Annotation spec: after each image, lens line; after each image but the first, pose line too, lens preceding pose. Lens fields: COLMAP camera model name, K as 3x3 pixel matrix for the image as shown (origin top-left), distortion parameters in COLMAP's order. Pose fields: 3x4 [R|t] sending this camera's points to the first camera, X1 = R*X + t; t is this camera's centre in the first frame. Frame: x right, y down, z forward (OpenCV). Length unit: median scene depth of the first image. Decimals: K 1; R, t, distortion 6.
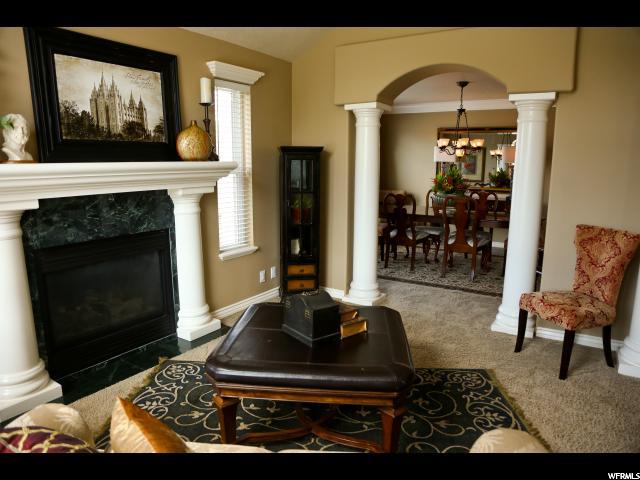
lens RADIAL K [[428.8, 0, 316.4], [0, 428.8, 238.5], [0, 0, 1]] dist [-0.100481, 0.028944]
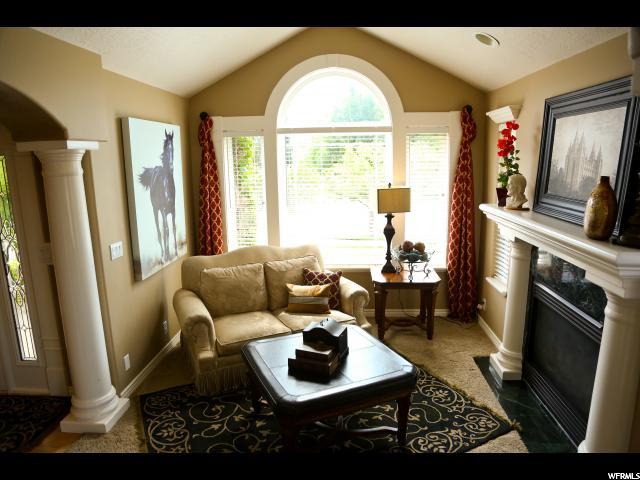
lens RADIAL K [[428.8, 0, 318.6], [0, 428.8, 238.4], [0, 0, 1]] dist [-0.100481, 0.028944]
pose [[-0.869684, 0.097213, -0.483941, 0.477676], [-0.076478, 0.942038, 0.326673, -0.419089], [0.487648, 0.321114, -0.811841, 1.544856]]
